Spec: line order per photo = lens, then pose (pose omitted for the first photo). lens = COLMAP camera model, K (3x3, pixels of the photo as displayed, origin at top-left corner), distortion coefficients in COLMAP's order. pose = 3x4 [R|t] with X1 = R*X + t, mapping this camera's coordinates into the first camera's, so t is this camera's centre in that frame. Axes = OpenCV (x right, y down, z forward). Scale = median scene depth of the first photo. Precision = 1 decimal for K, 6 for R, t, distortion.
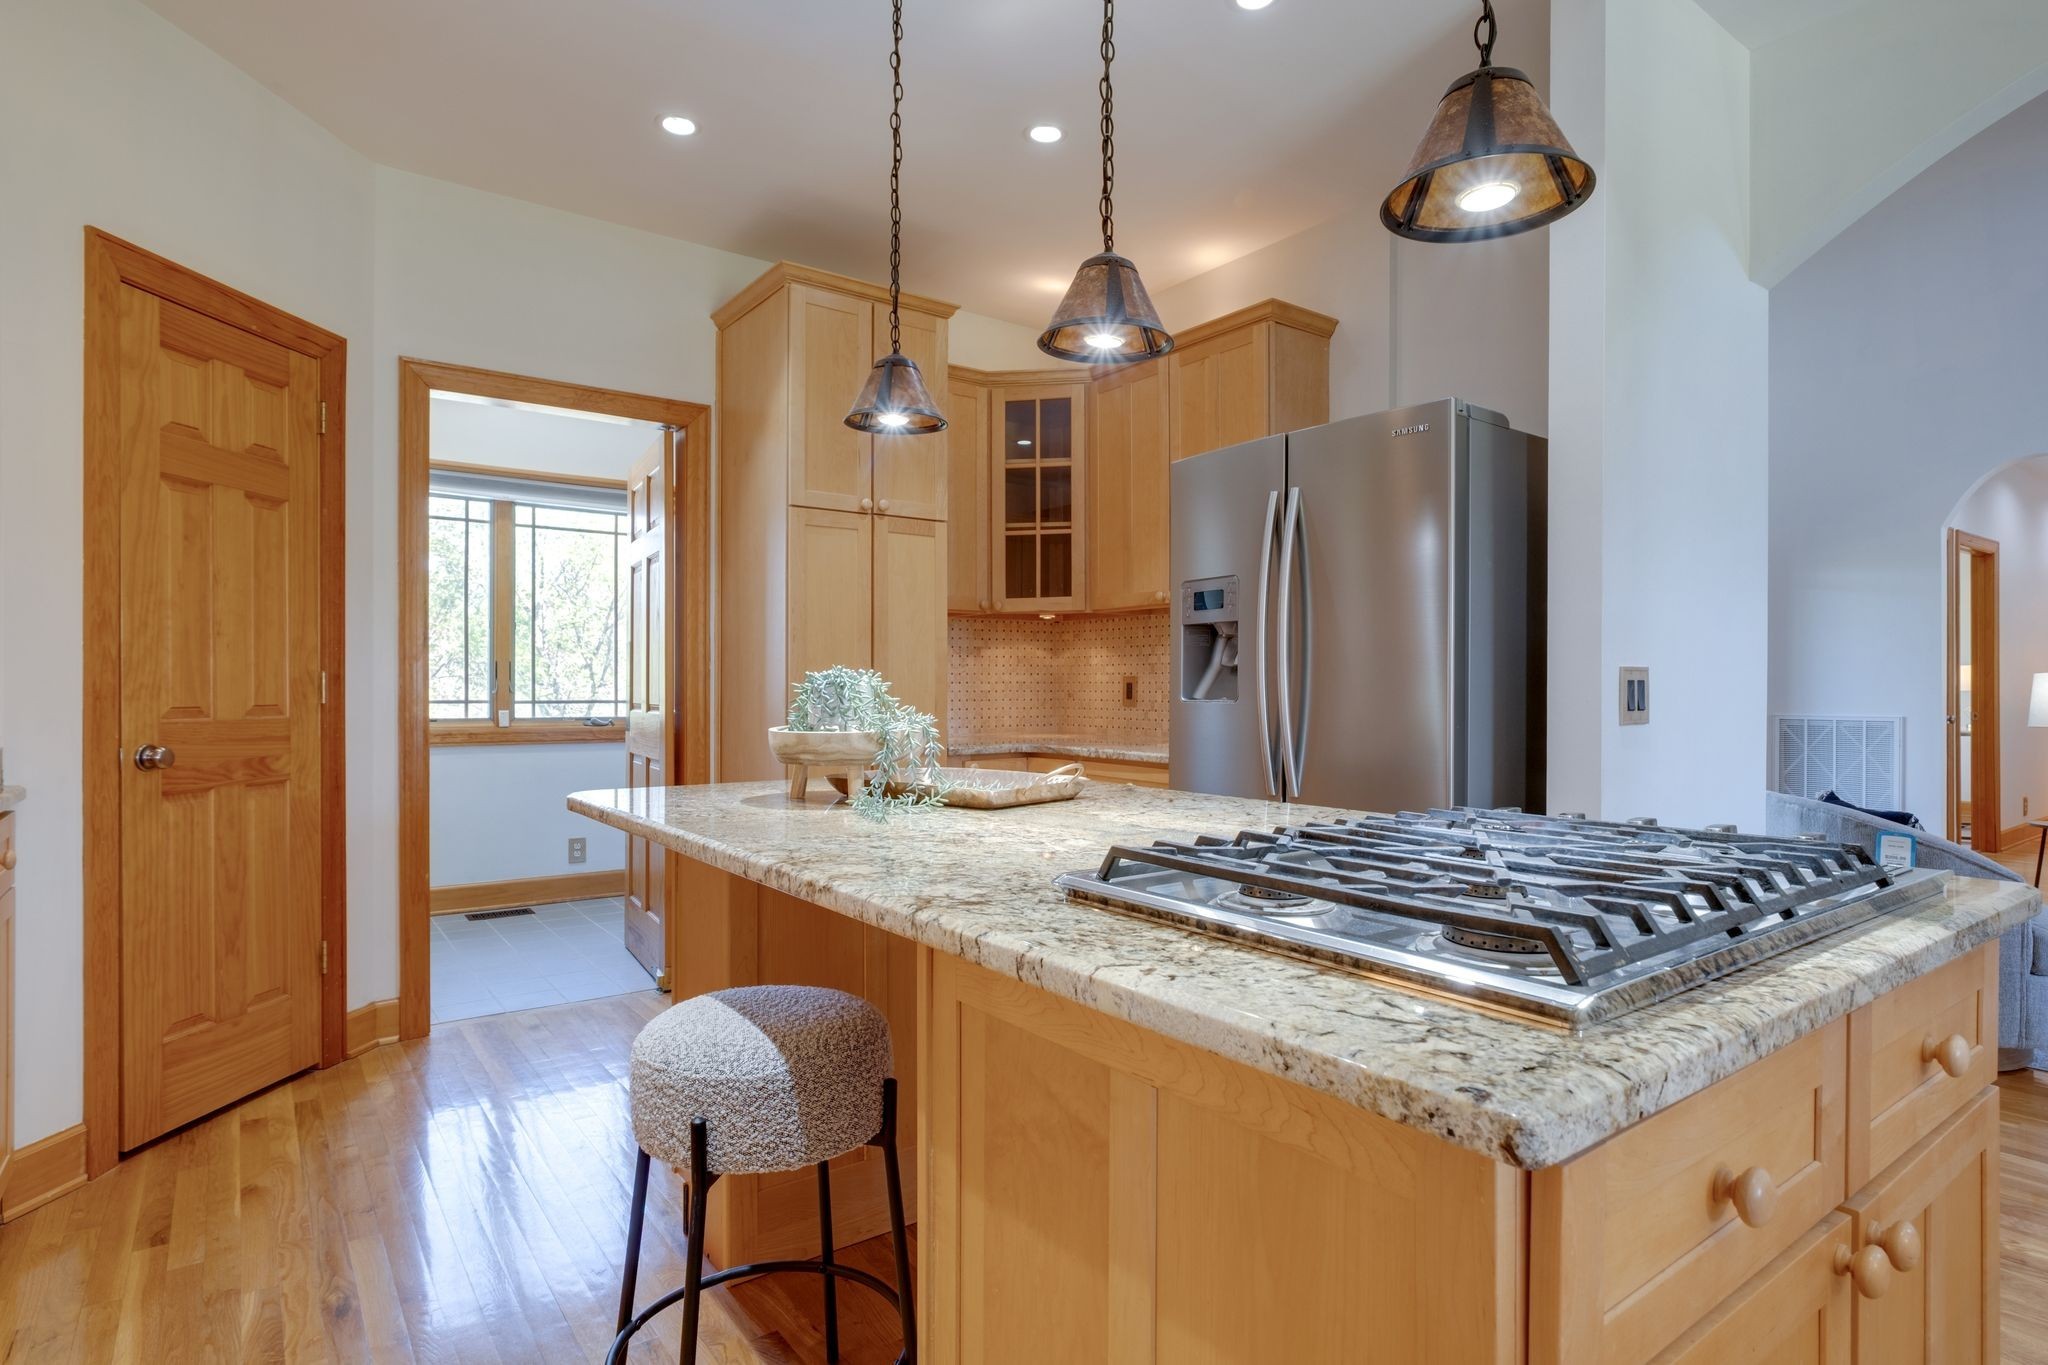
lens RADIAL K [[1064.2, 0, 1026.4], [0, 1064.2, 687.5], [0, 0, 1]] dist [-0.001625, -0.000594]
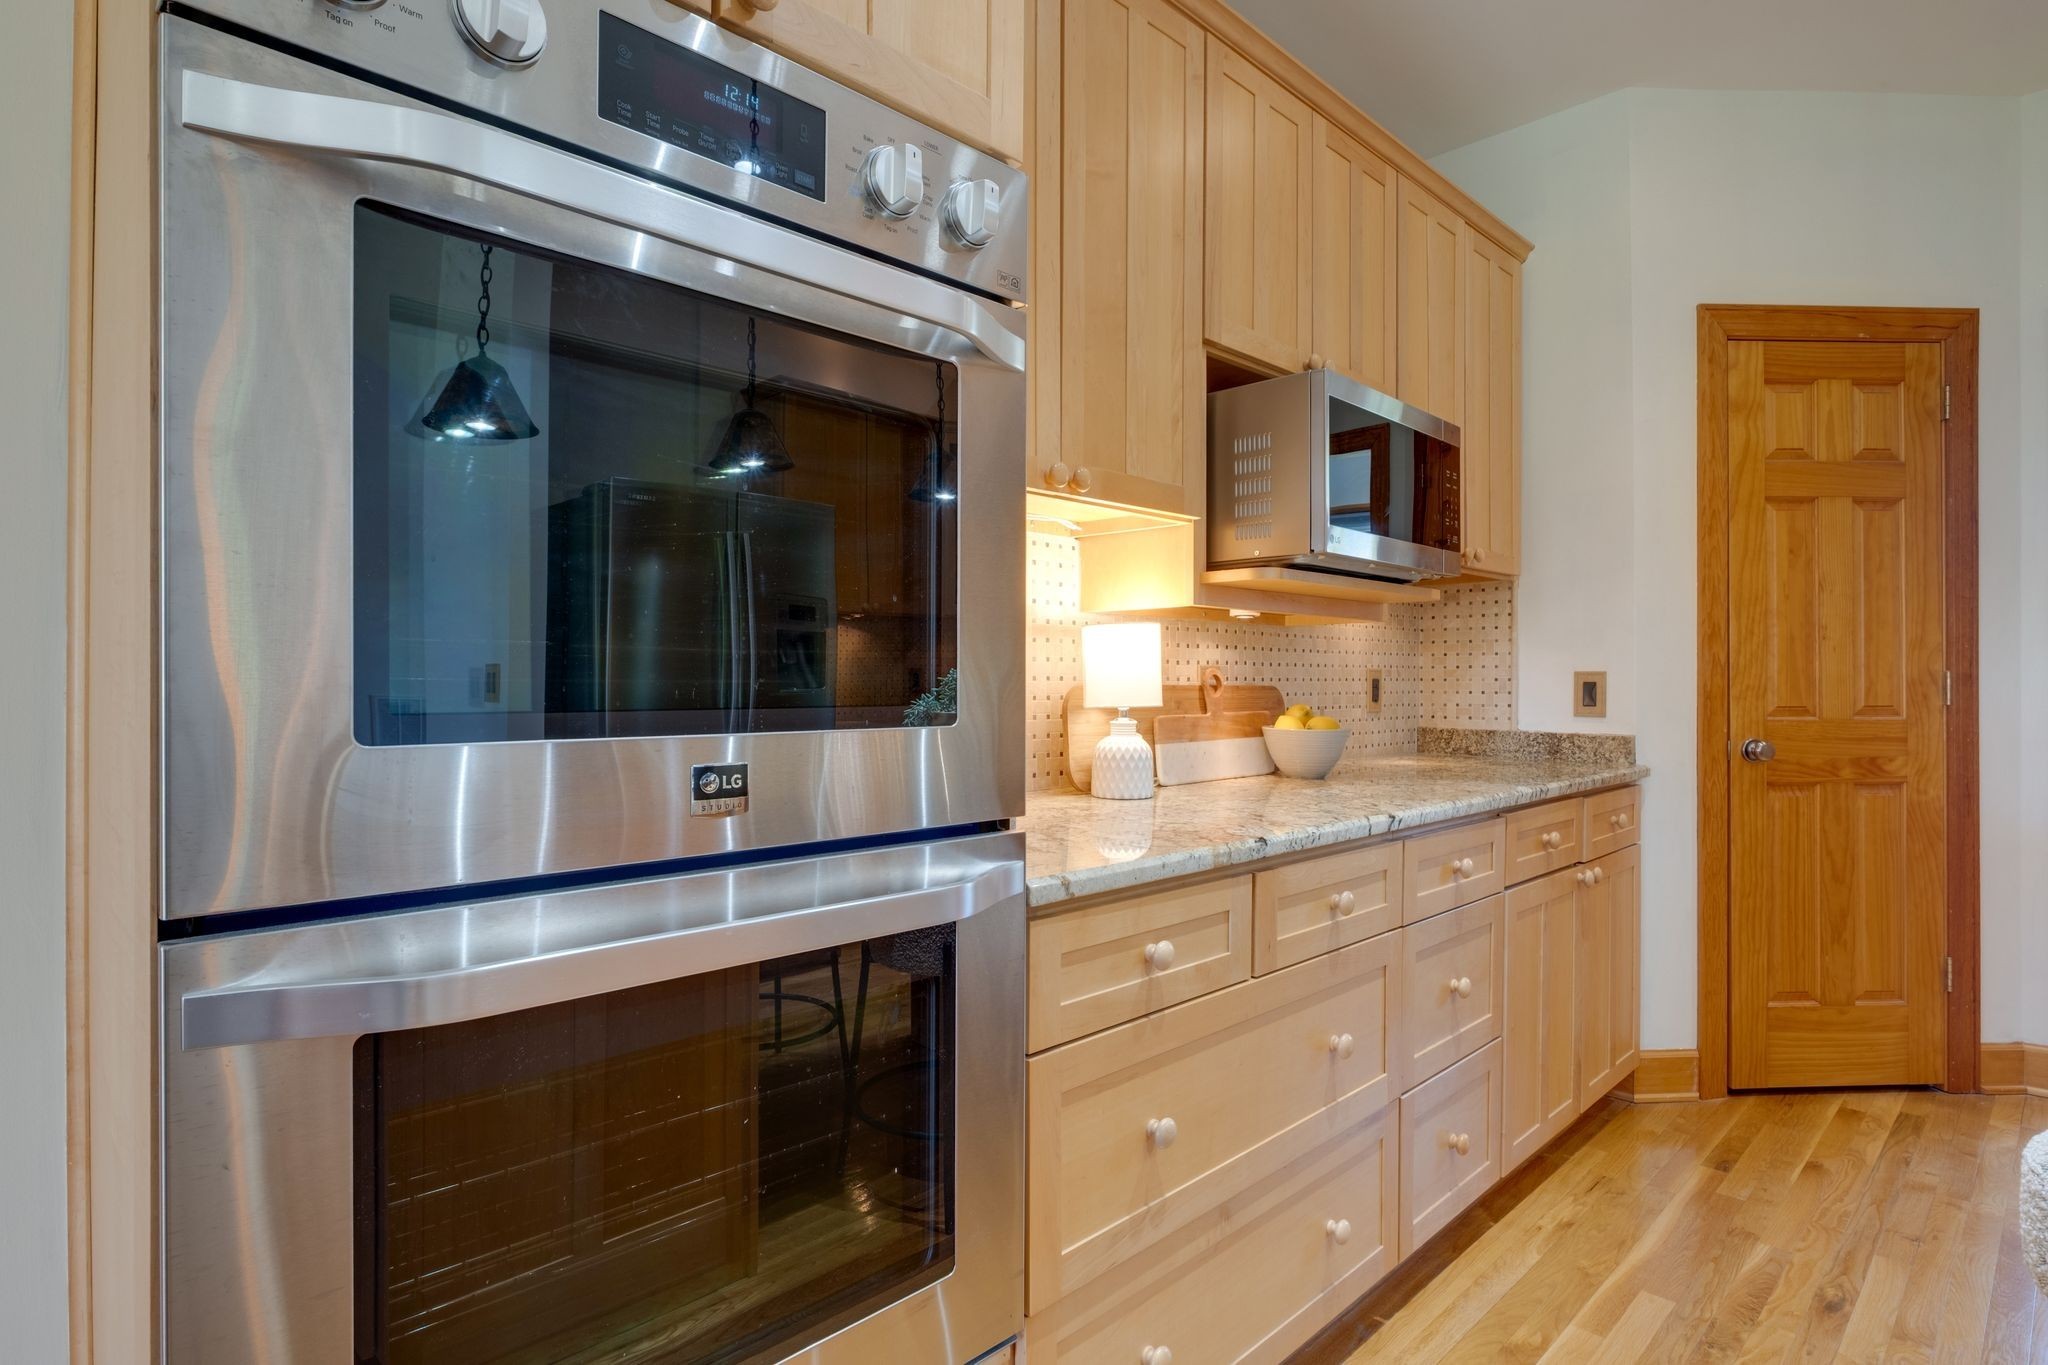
lens RADIAL K [[1064.2, 0, 1047.8], [0, 1064.2, 686.7], [0, 0, 1]] dist [-0.001625, -0.000594]
pose [[0.148716, -0.001163, -0.988879, 0.169895], [0.001859, 0.999998, -0.000896, -0.002191], [0.988878, -0.001705, 0.148718, 0.078935]]
